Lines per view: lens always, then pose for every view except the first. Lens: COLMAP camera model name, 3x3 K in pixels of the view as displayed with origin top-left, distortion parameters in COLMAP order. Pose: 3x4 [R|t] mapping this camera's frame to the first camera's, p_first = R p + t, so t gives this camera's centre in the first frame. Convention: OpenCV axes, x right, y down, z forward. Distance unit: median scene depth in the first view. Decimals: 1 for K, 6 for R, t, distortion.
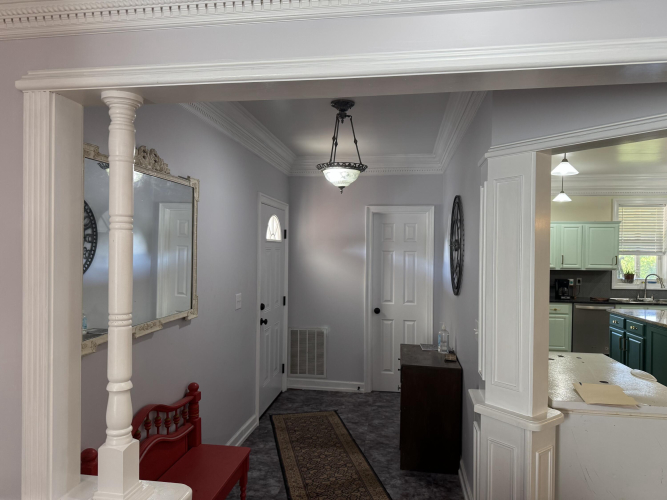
lens RADIAL K [[470.7, 0, 332.0], [0, 470.7, 247.2], [0, 0, 1]] dist [0.000689, -0.001812]
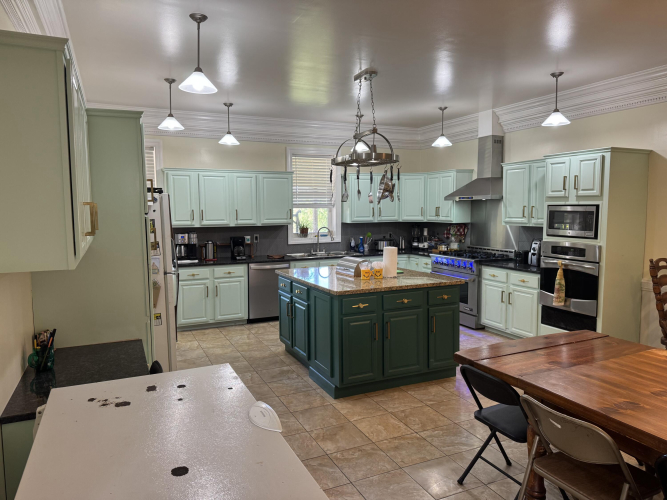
lens RADIAL K [[470.7, 0, 333.0], [0, 470.7, 250.9], [0, 0, 1]] dist [0.000689, -0.001812]
pose [[0.831063, -0.068356, 0.551961, 0.152330], [0.011347, 0.994296, 0.106051, 0.002612], [-0.556062, -0.081872, 0.827099, 0.174694]]
